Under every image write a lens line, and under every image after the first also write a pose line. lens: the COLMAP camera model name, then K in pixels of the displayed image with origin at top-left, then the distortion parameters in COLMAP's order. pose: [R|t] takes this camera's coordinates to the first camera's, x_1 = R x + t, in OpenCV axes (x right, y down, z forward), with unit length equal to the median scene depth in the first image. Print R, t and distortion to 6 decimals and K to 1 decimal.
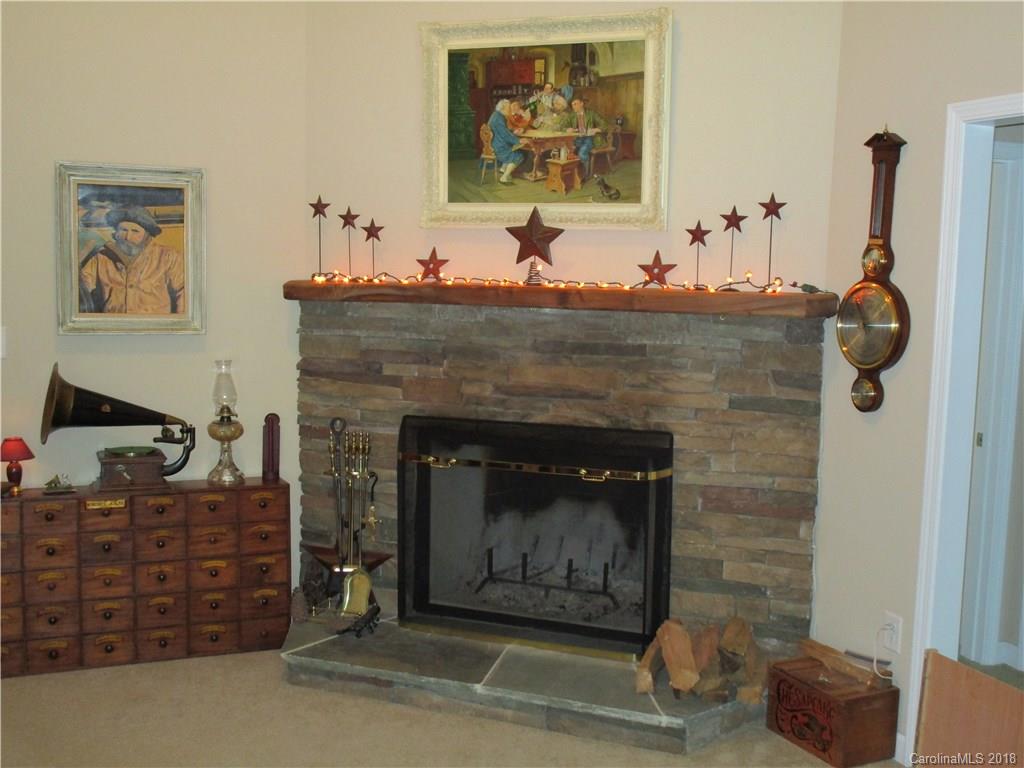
lens RADIAL K [[1145.8, 0, 516.4], [0, 1145.8, 389.4], [0, 0, 1]] dist [-0.004682, 0.000000]
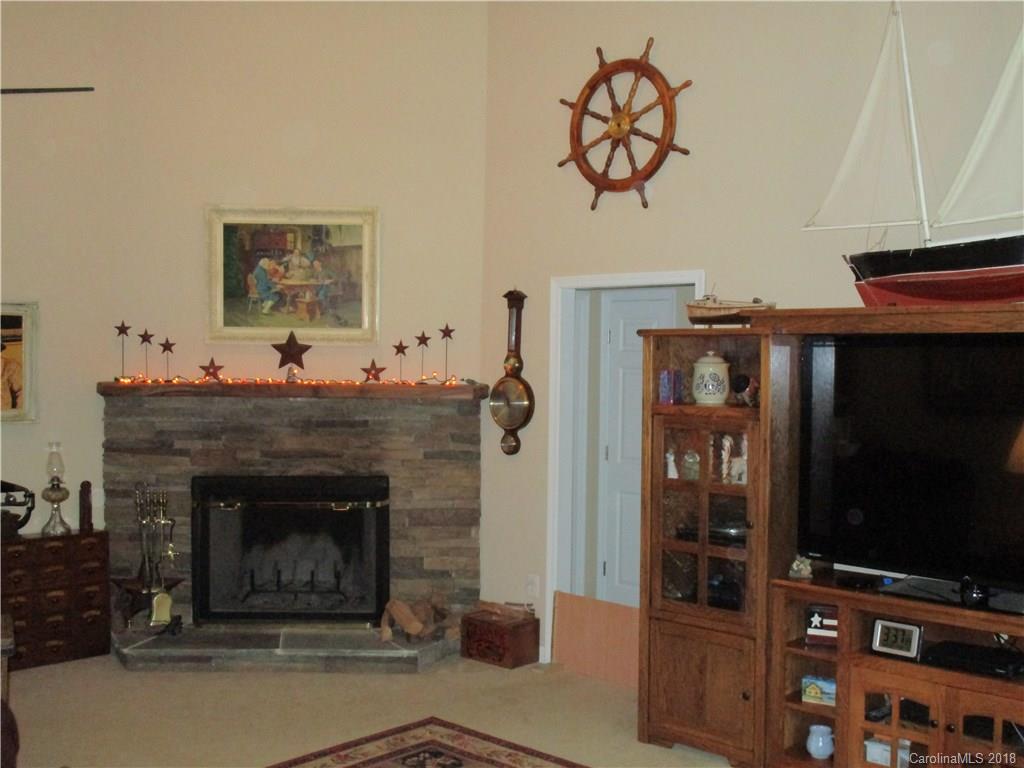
lens RADIAL K [[1145.8, 0, 512.6], [0, 1145.8, 380.5], [0, 0, 1]] dist [-0.004682, 0.000000]
pose [[0.924439, -0.019029, 0.380854, -0.290553], [0.050307, 0.996111, -0.072338, 0.029053], [-0.377996, 0.086032, 0.921801, -0.489735]]
